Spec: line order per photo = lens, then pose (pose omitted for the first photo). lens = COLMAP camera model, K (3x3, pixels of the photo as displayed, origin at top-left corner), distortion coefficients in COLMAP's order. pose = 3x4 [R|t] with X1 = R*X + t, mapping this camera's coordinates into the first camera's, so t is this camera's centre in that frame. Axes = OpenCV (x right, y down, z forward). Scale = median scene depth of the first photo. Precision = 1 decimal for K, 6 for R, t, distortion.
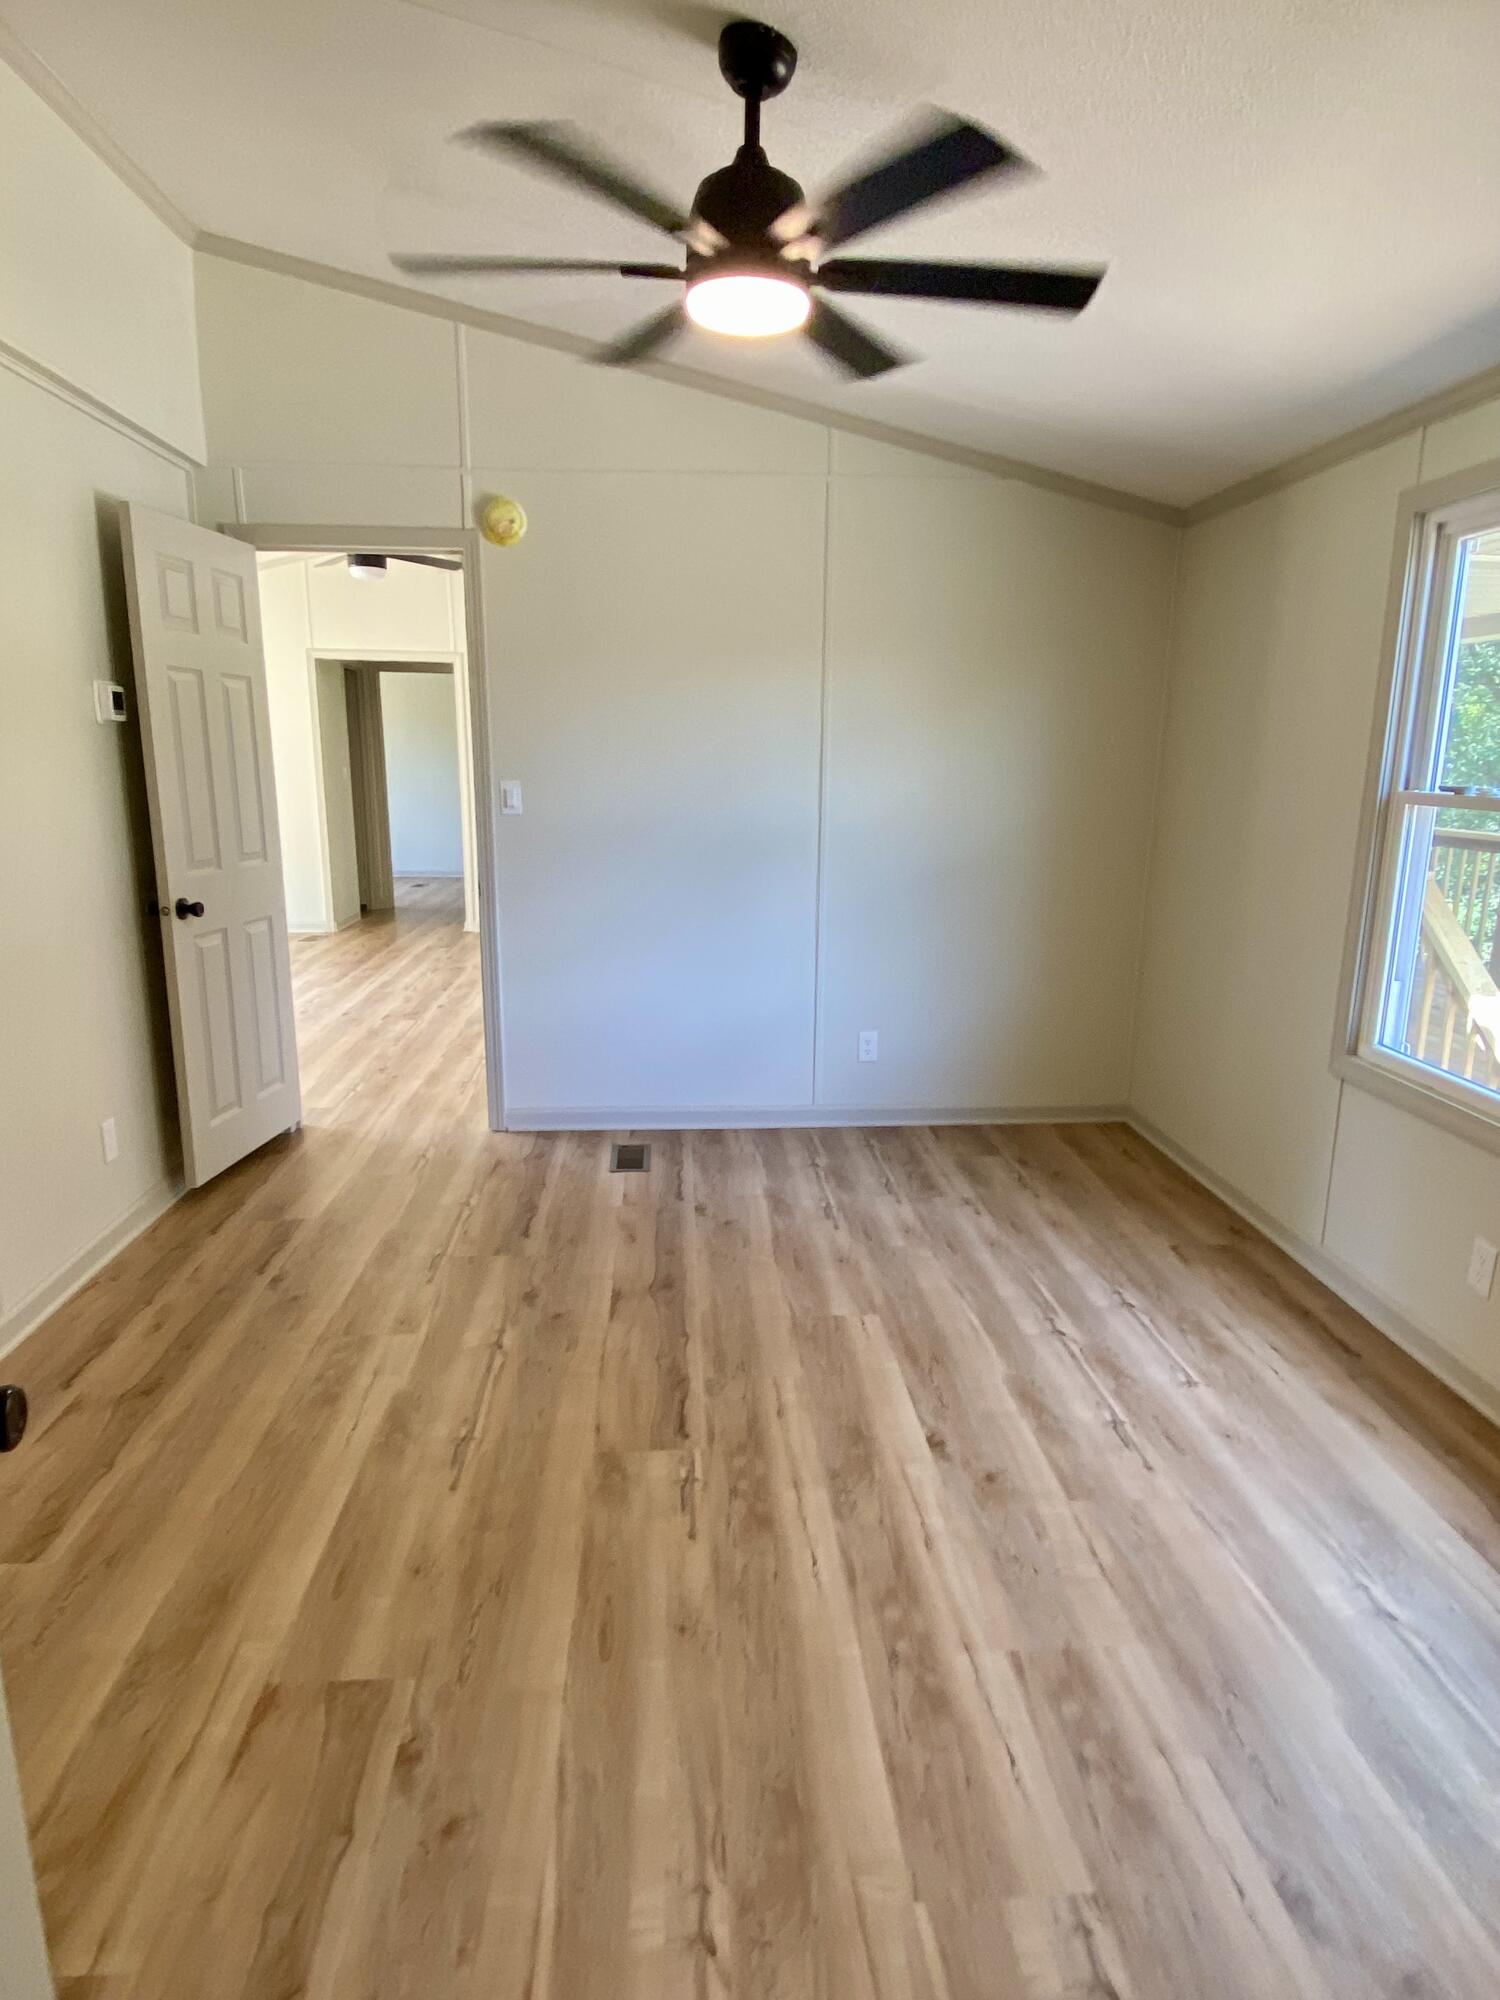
lens RADIAL K [[1104.7, 0, 757.3], [0, 1104.7, 1000.2], [0, 0, 1]] dist [0.116842, -0.112345]
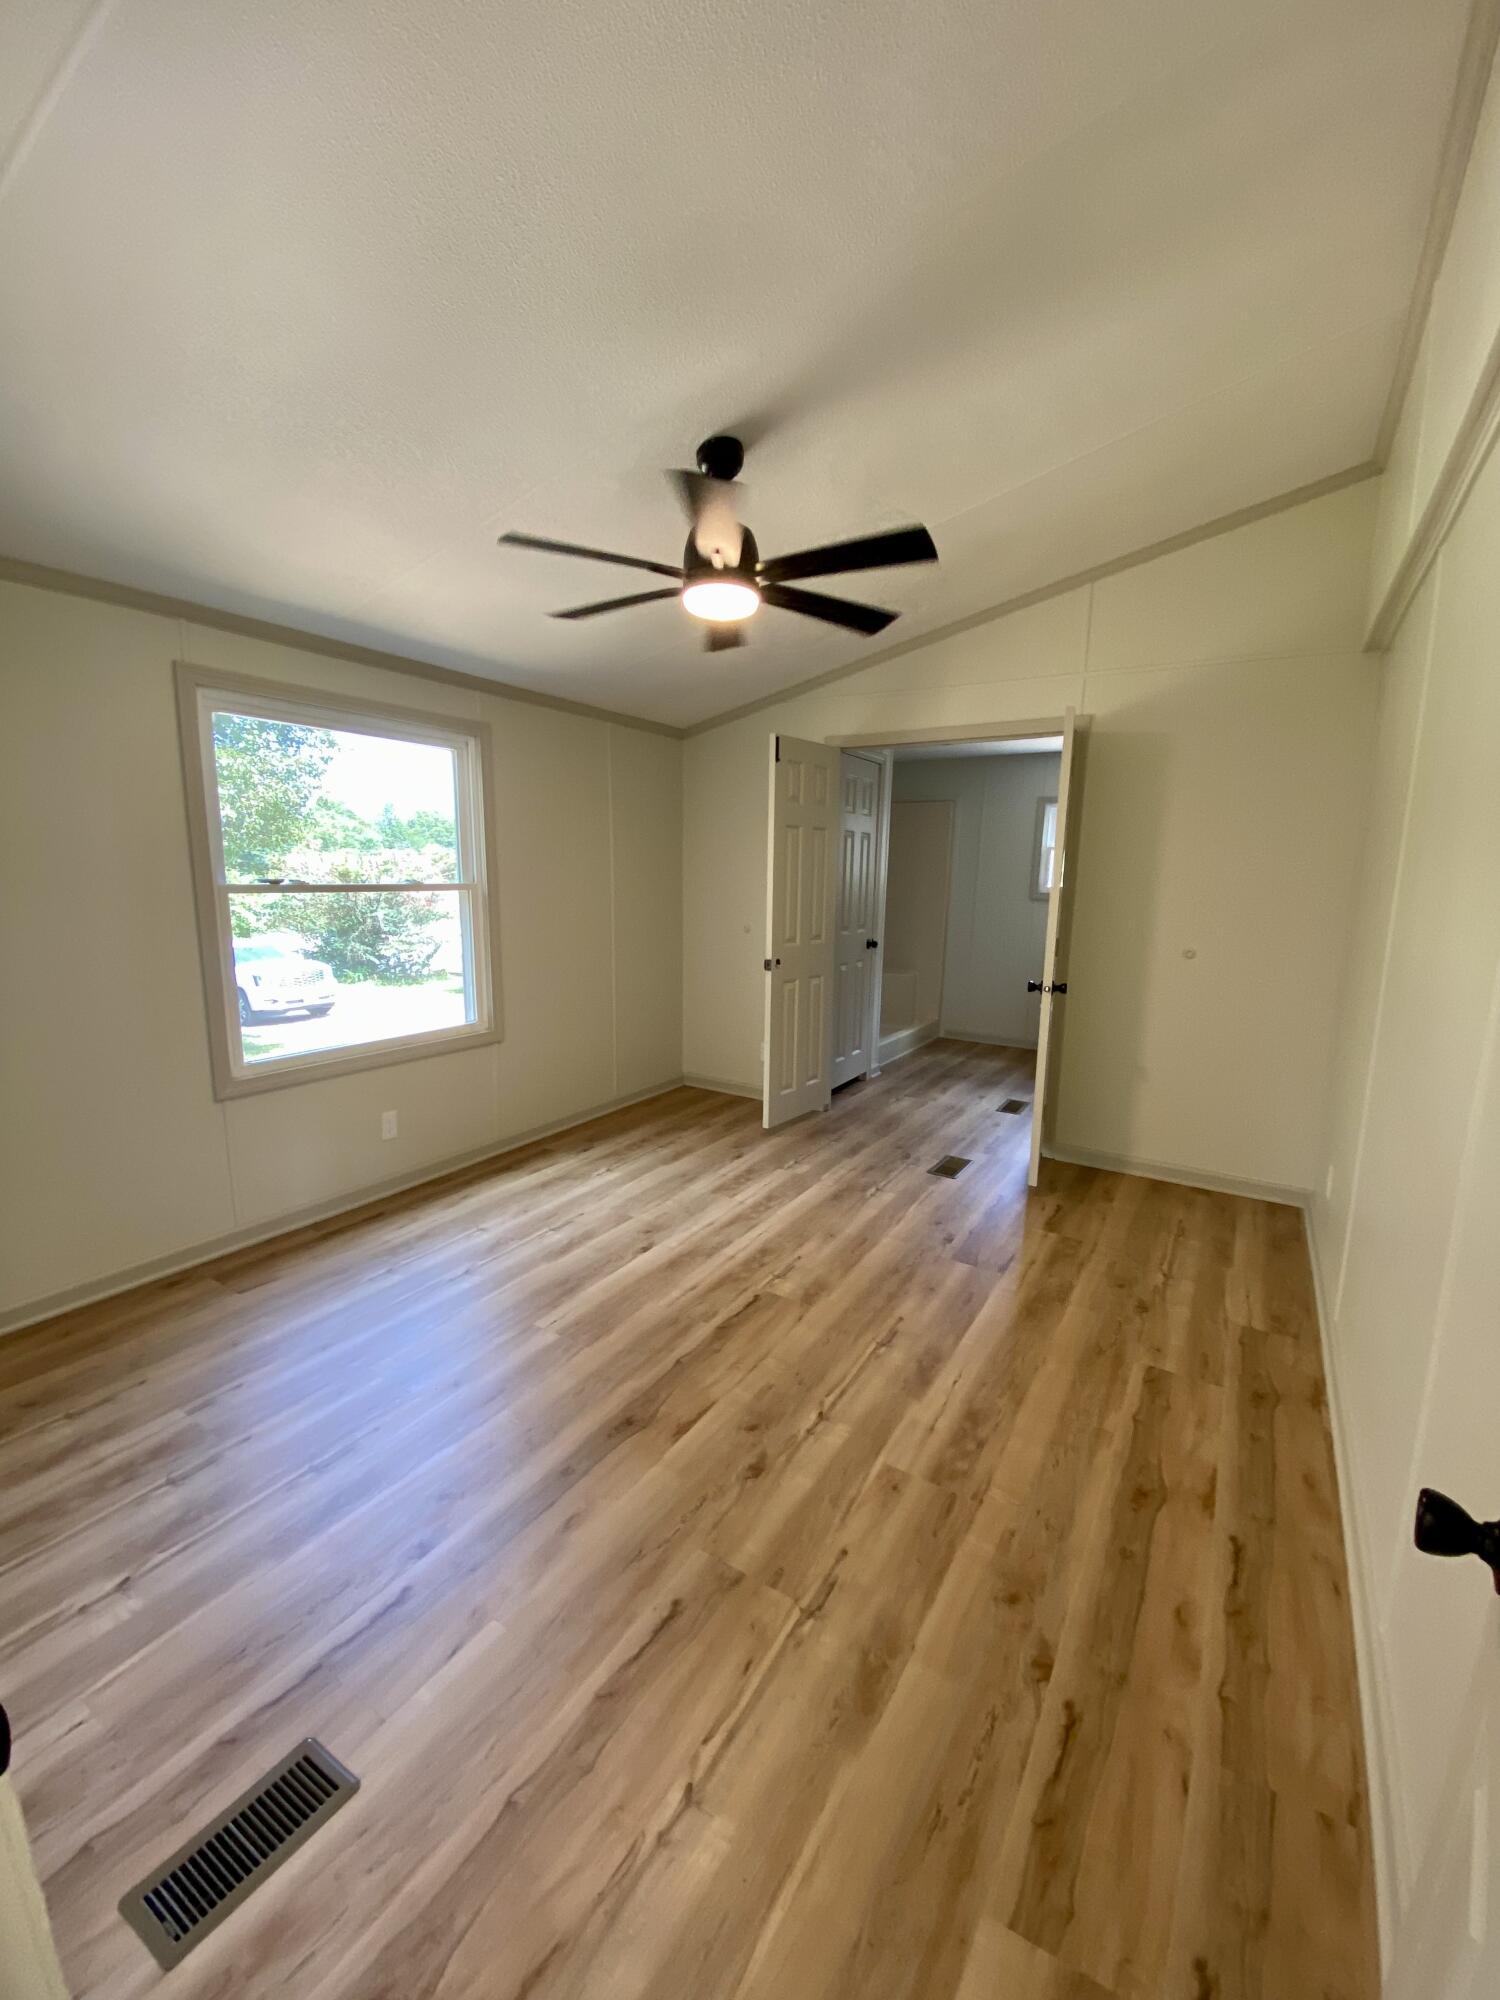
lens RADIAL K [[802.1, 0, 751.9], [0, 802.1, 1004.9], [0, 0, 1]] dist [0.023985, -0.021603]
pose [[-0.802561, -0.119829, 0.584411, -0.627836], [0.106691, 0.934996, 0.338231, -0.351858], [-0.586952, 0.333802, -0.737607, 1.596701]]
